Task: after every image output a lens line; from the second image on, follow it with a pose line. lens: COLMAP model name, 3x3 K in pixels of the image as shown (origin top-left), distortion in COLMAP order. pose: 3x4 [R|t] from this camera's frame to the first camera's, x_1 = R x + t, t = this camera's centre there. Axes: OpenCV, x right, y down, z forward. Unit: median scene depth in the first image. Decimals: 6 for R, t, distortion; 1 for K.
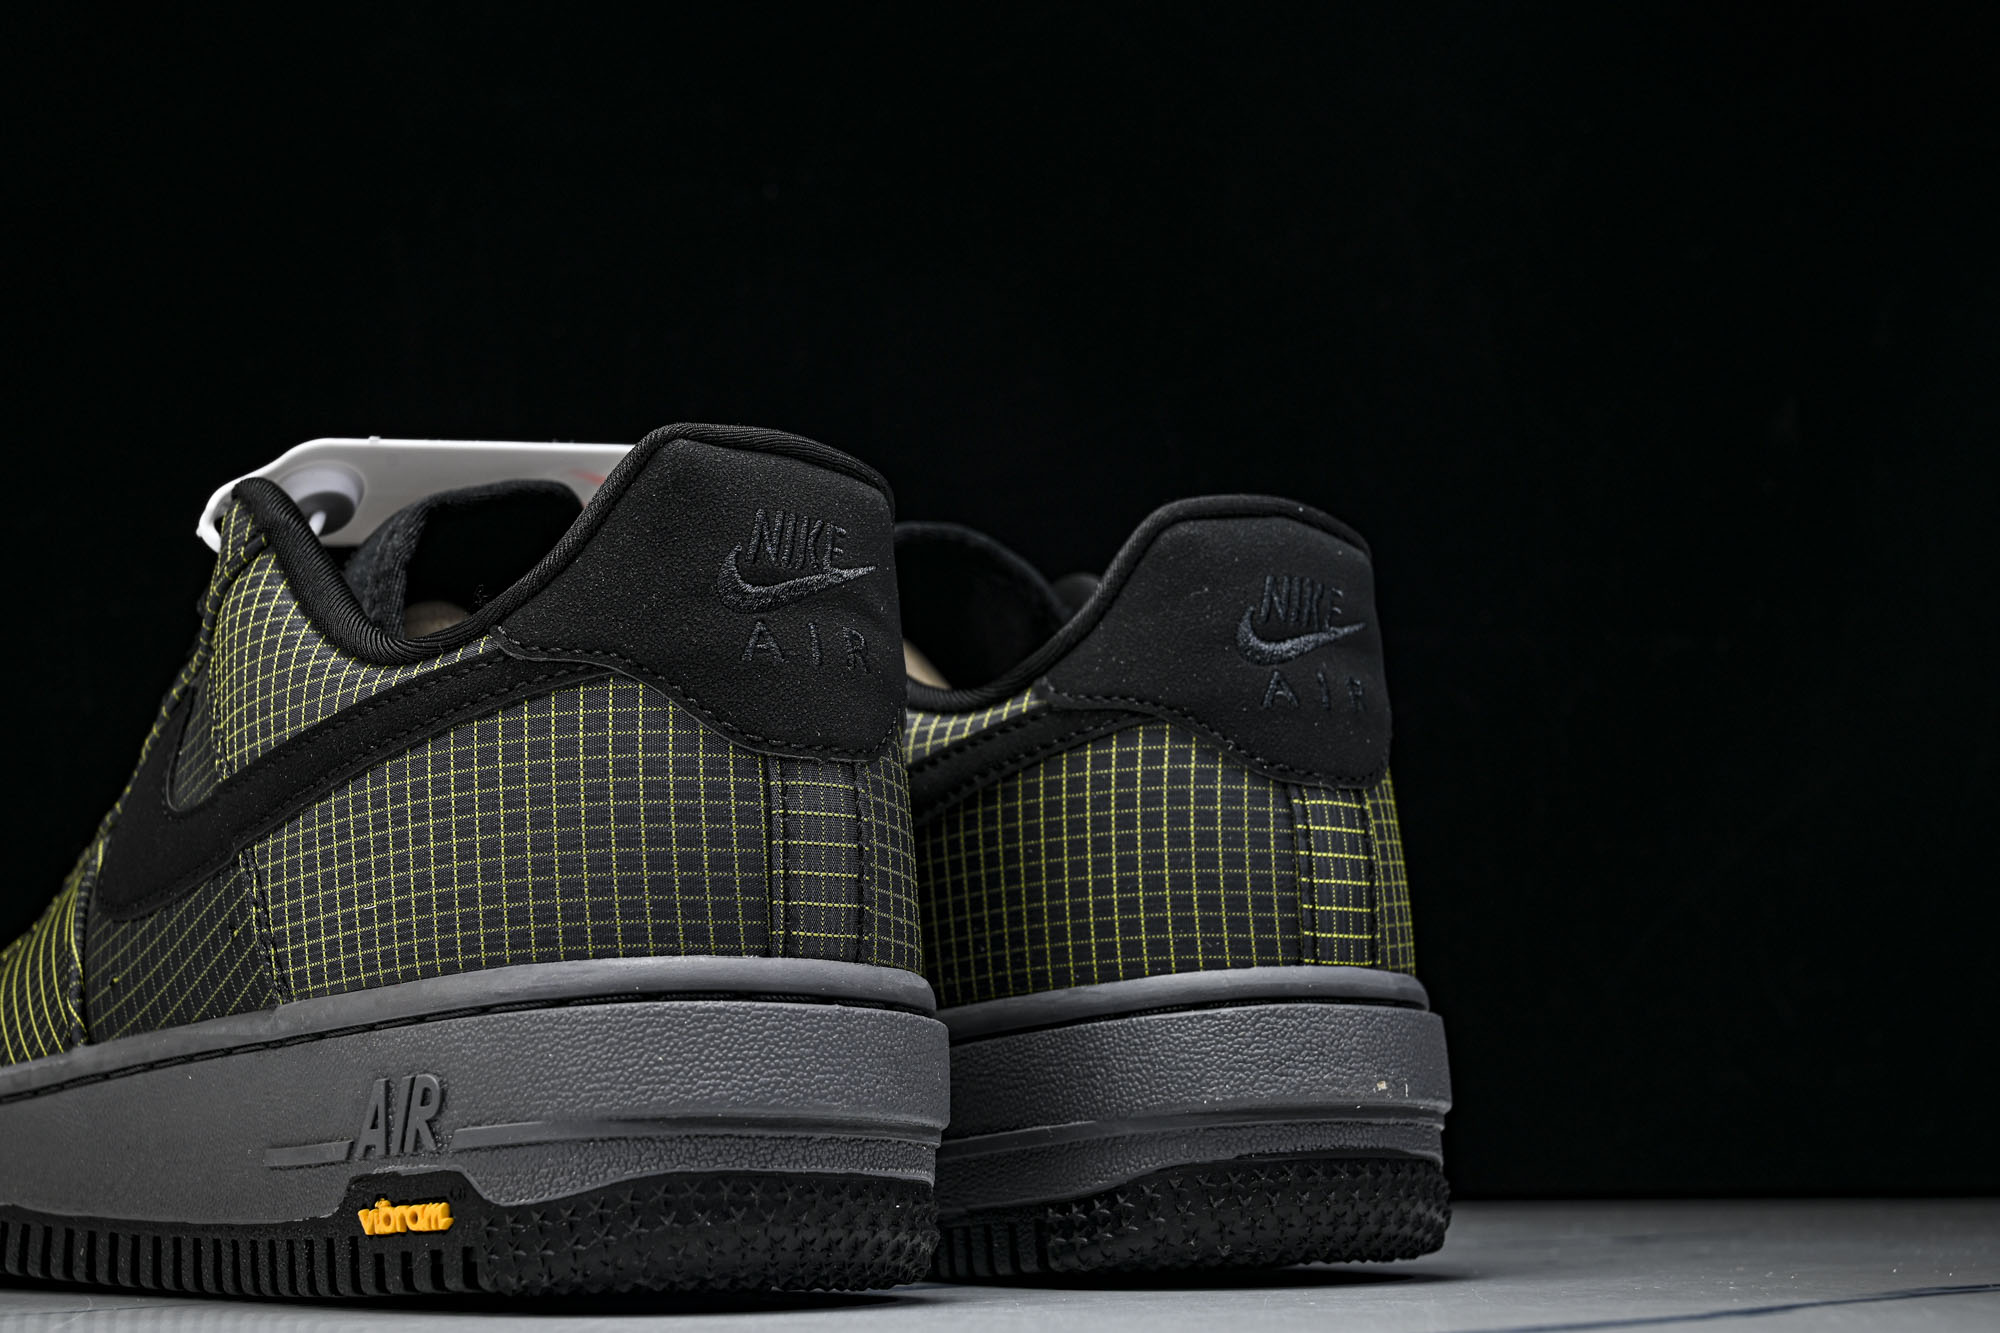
lens RADIAL K [[3232.9, 0, 998.1], [0, 3232.9, 711.6], [0, 0, 1]] dist [0.045898, -0.059203]
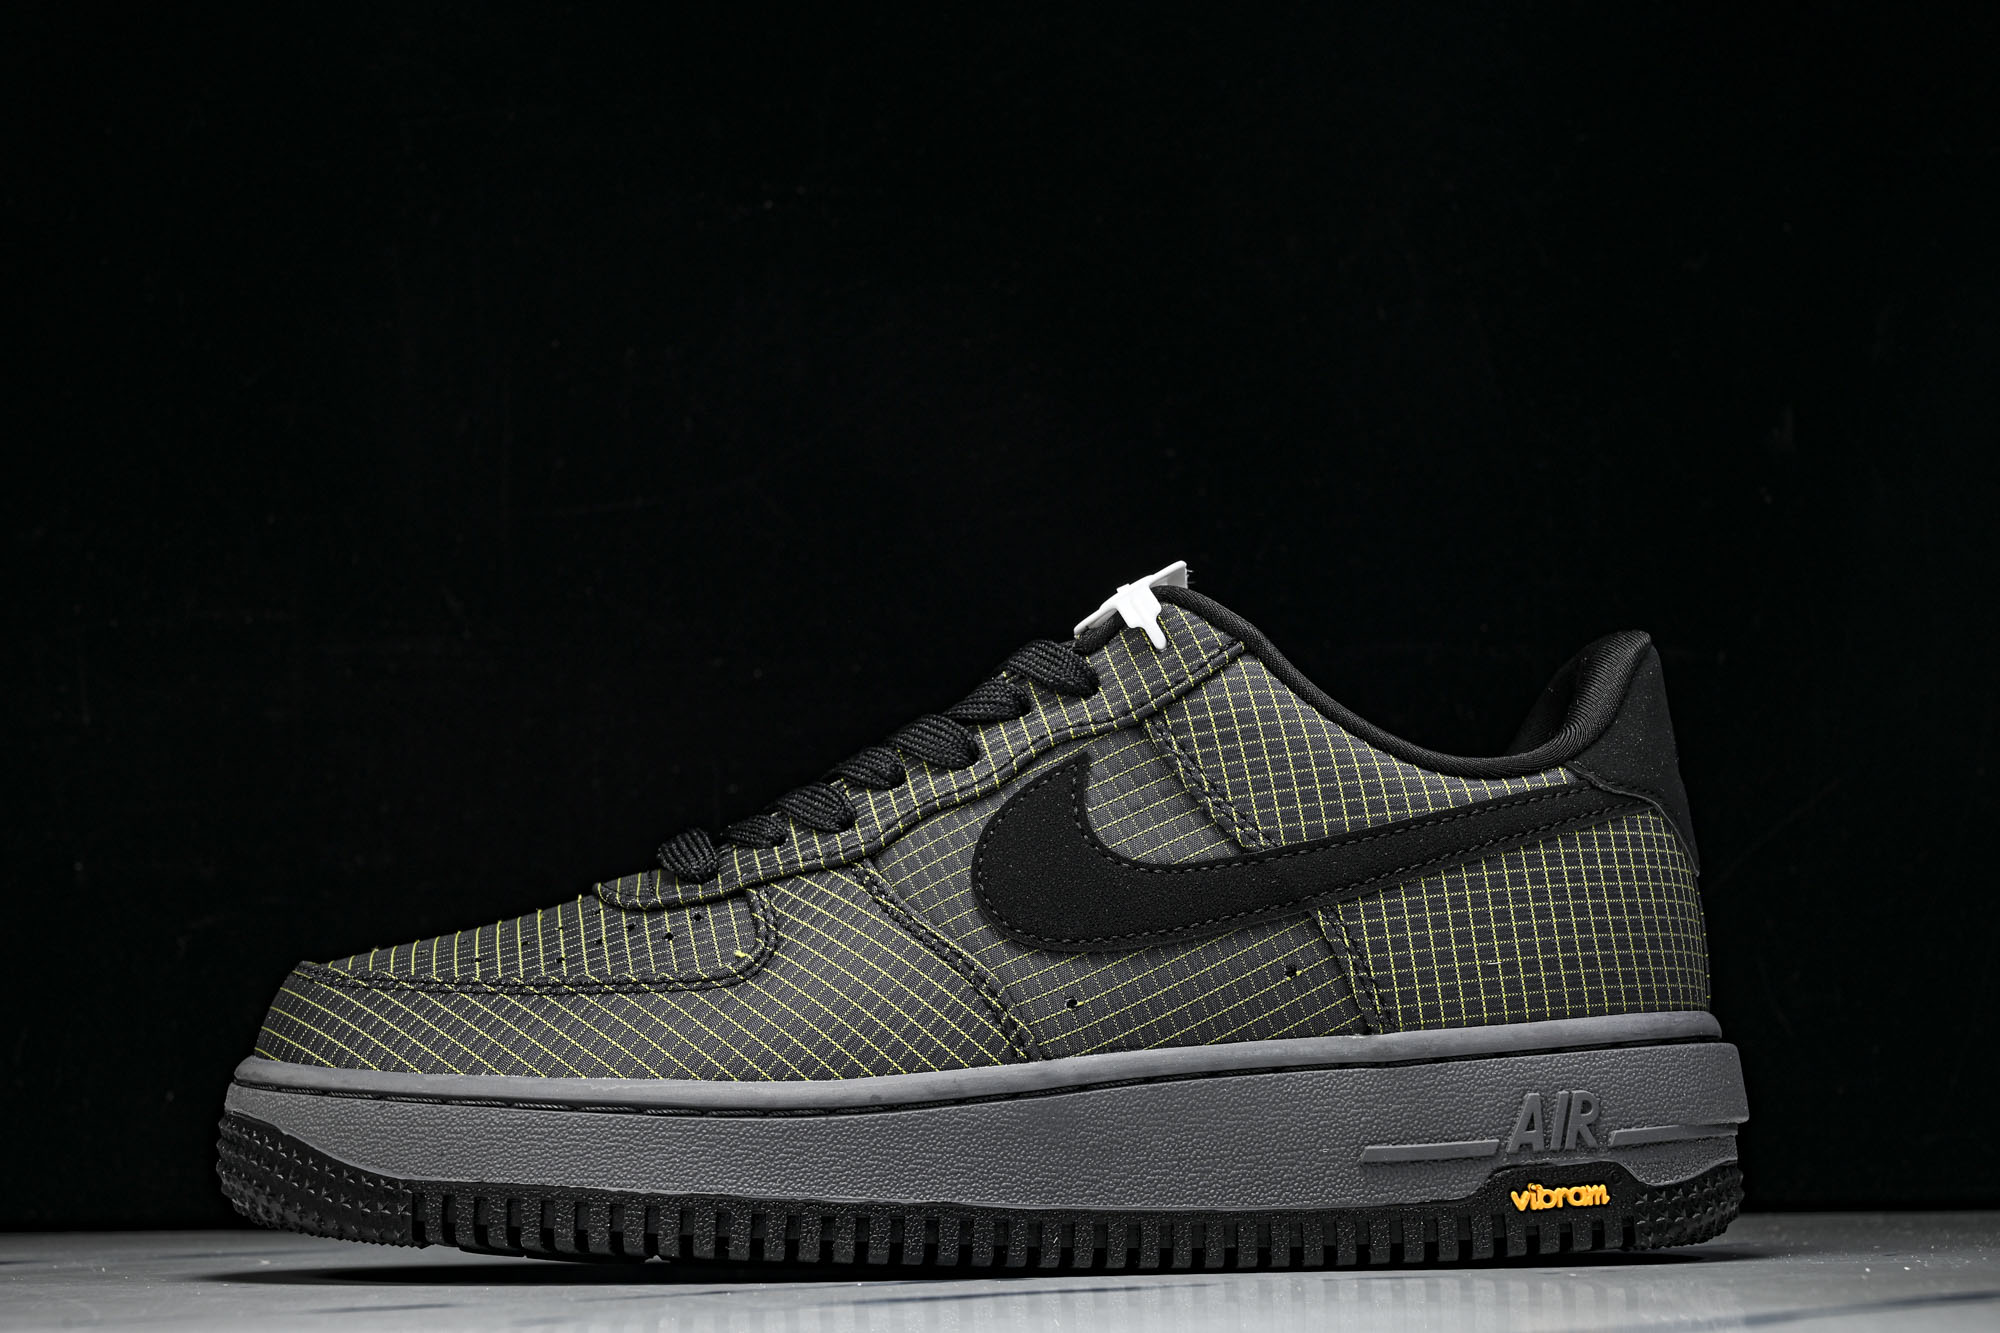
lens RADIAL K [[3232.9, 0, 998.1], [0, 3232.9, 711.6], [0, 0, 1]] dist [0.045898, -0.059203]
pose [[0.569706, 0.101486, 0.815559, -1.432338], [-0.100264, 0.993516, -0.053592, 0.050927], [-0.815710, -0.051240, 0.576187, 0.421219]]
